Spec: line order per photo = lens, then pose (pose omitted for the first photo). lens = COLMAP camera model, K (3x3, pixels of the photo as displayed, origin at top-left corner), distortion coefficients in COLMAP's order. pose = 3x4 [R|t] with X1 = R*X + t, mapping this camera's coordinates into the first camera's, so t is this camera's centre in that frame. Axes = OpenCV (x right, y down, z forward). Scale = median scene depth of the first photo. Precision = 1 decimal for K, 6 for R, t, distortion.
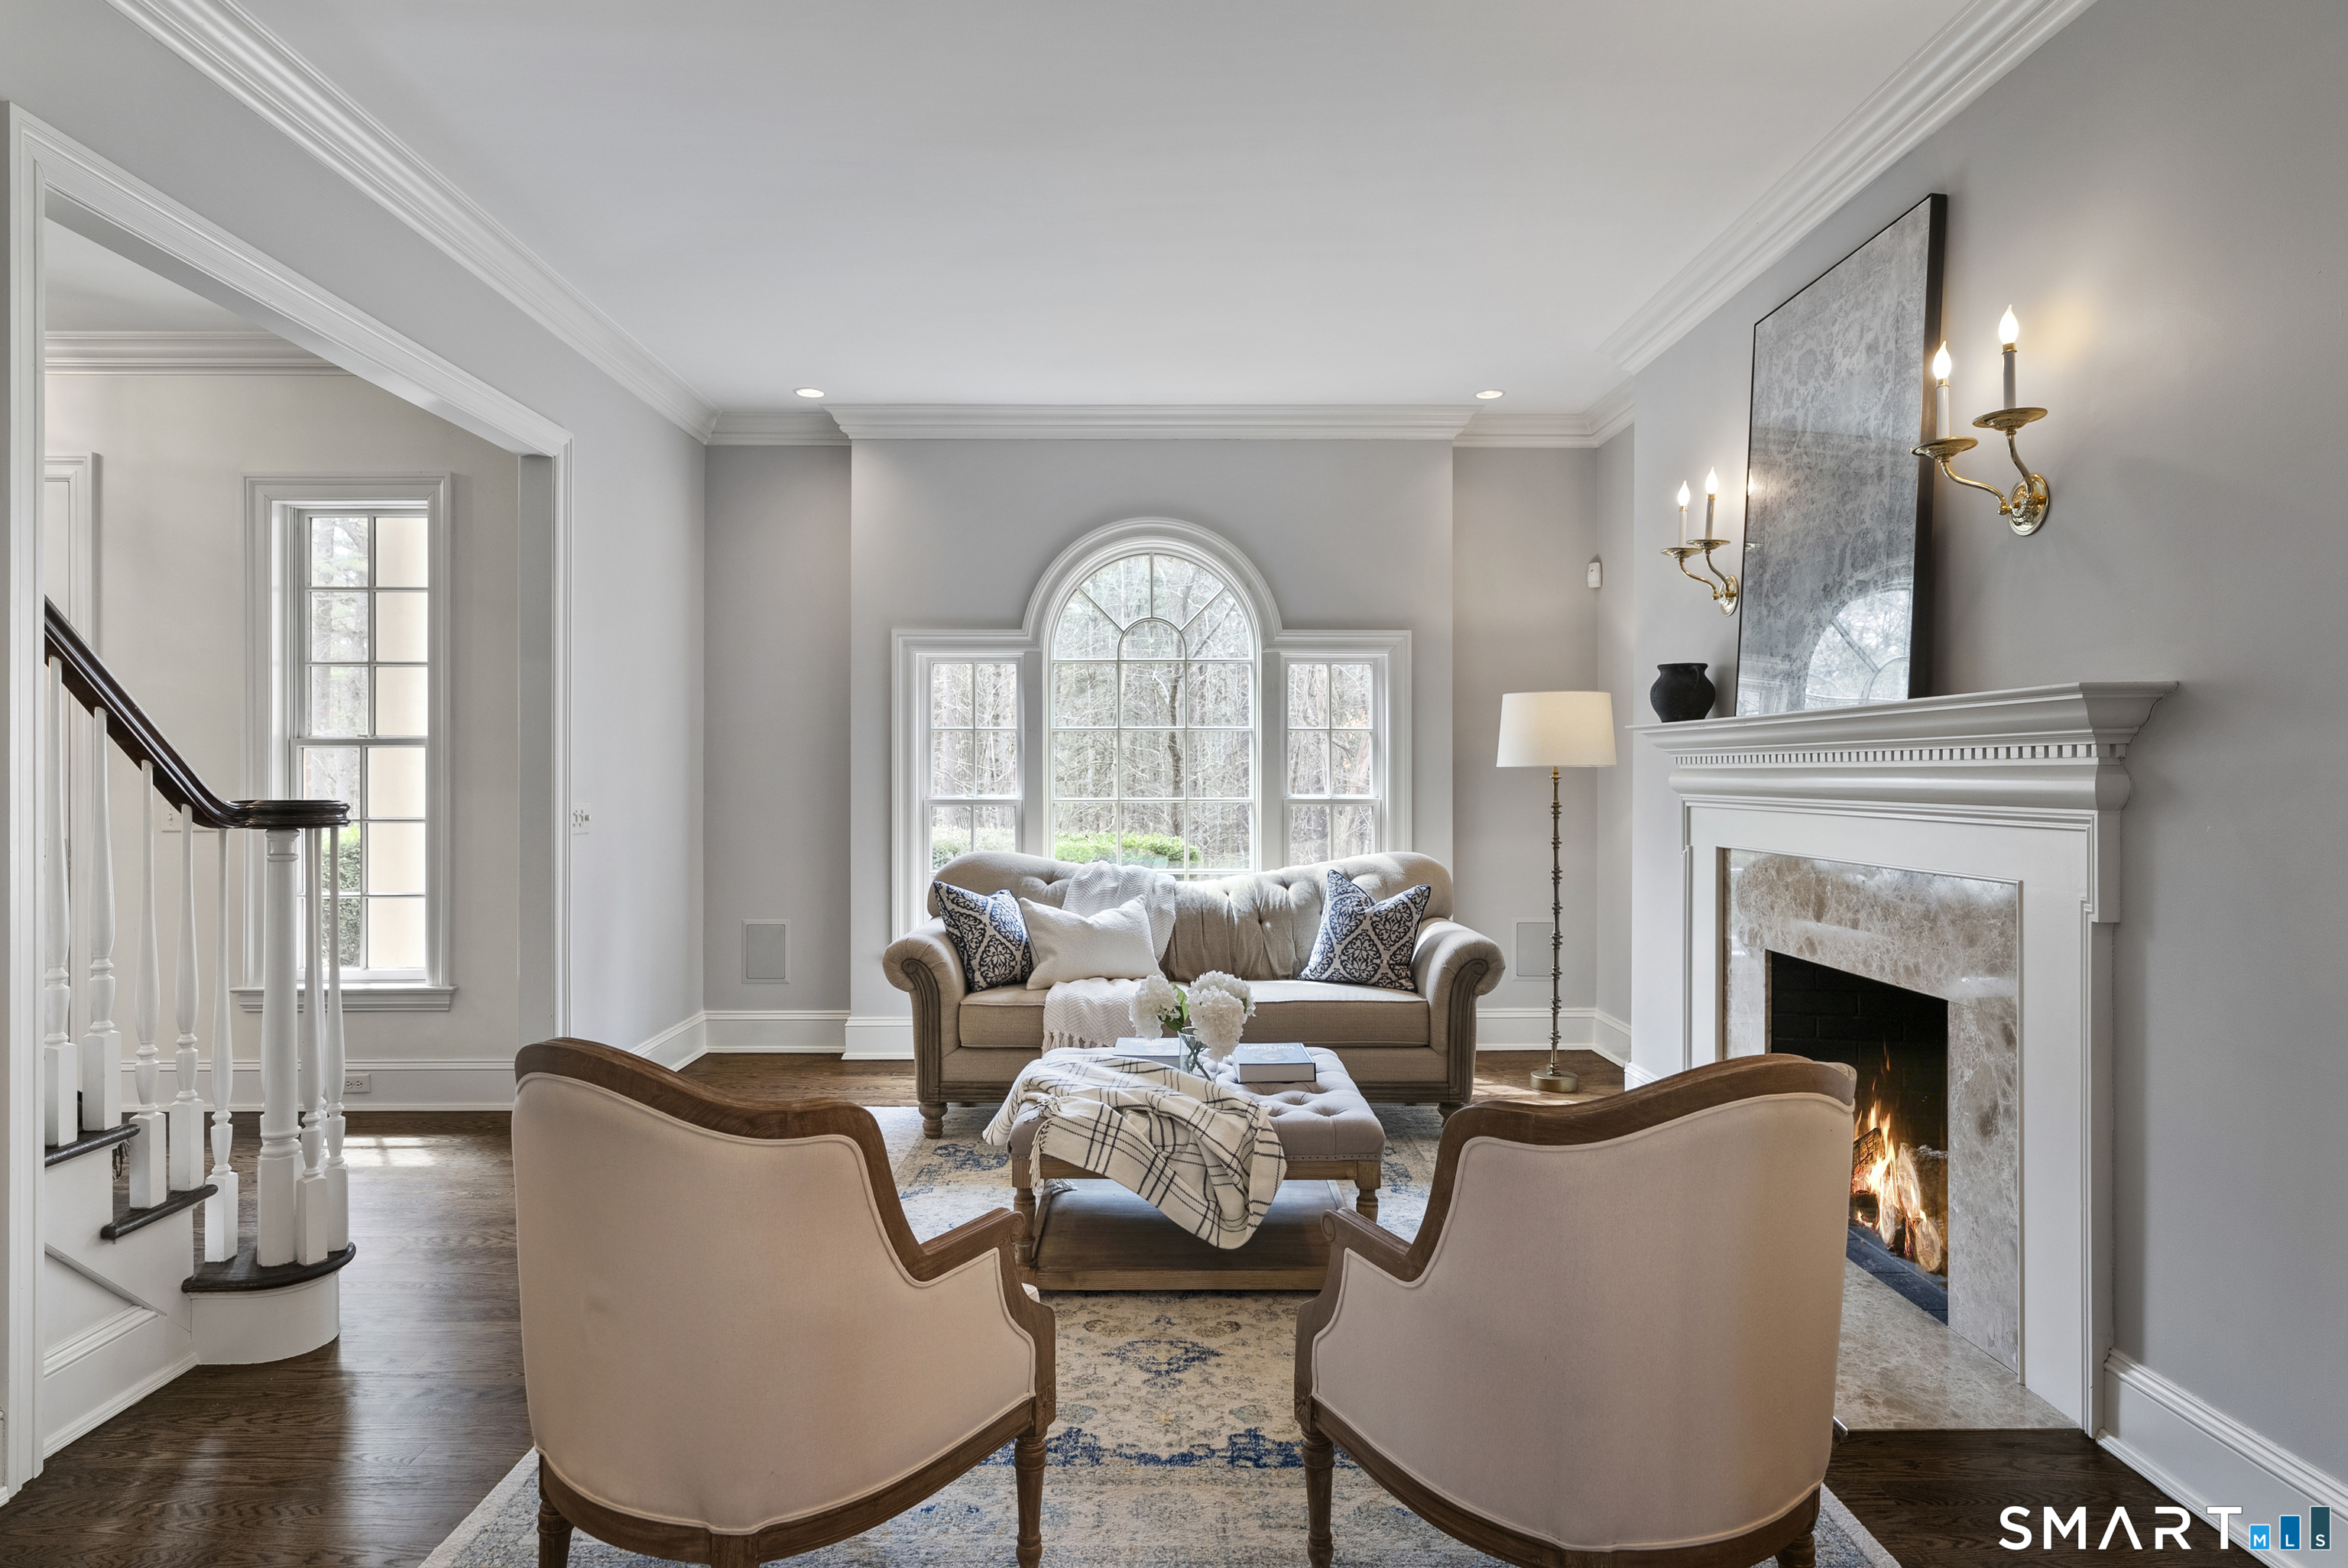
lens RADIAL K [[1308.9, 0, 1168.1], [0, 1308.9, 781.5], [0, 0, 1]] dist [0.000448, 0.000553]
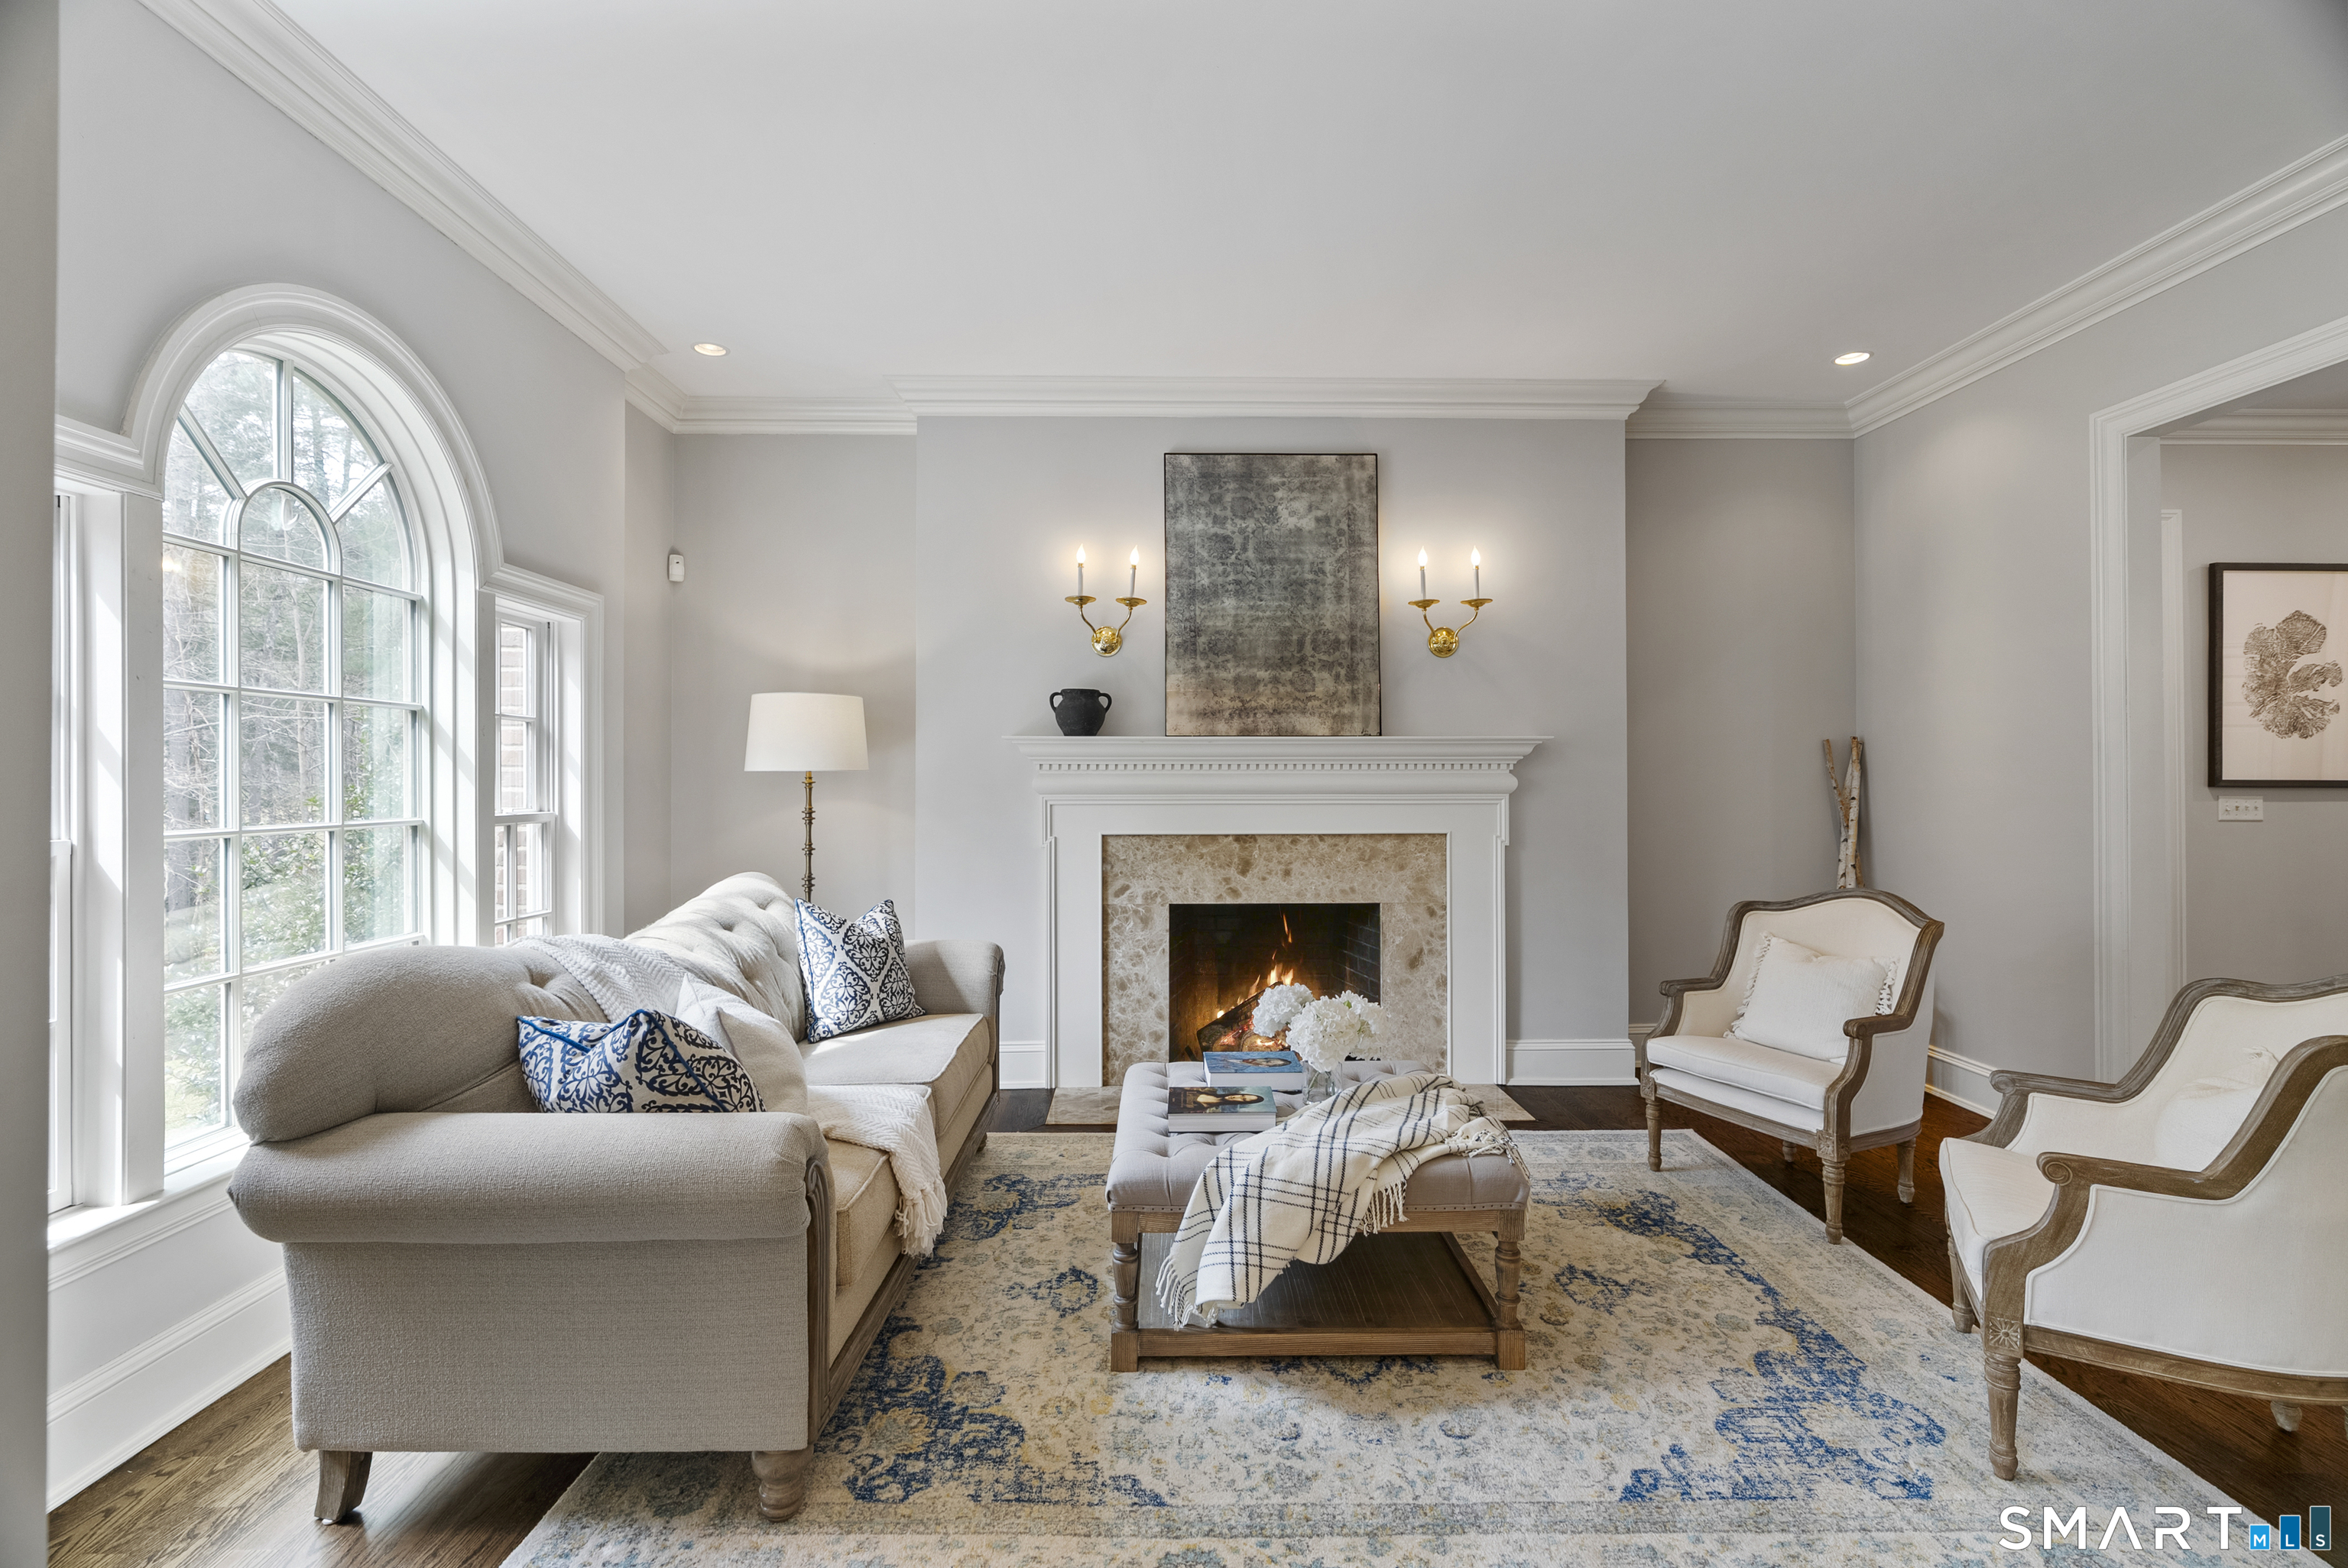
lens RADIAL K [[1073.3, 0, 1171.5], [0, 1073.3, 777.5], [0, 0, 1]] dist [-0.003285, -0.000025]
pose [[-0.002699, -0.000306, 0.999996, -0.817833], [0.007457, 0.999972, 0.000327, -0.007698], [-0.999969, 0.007458, -0.002697, 1.192614]]
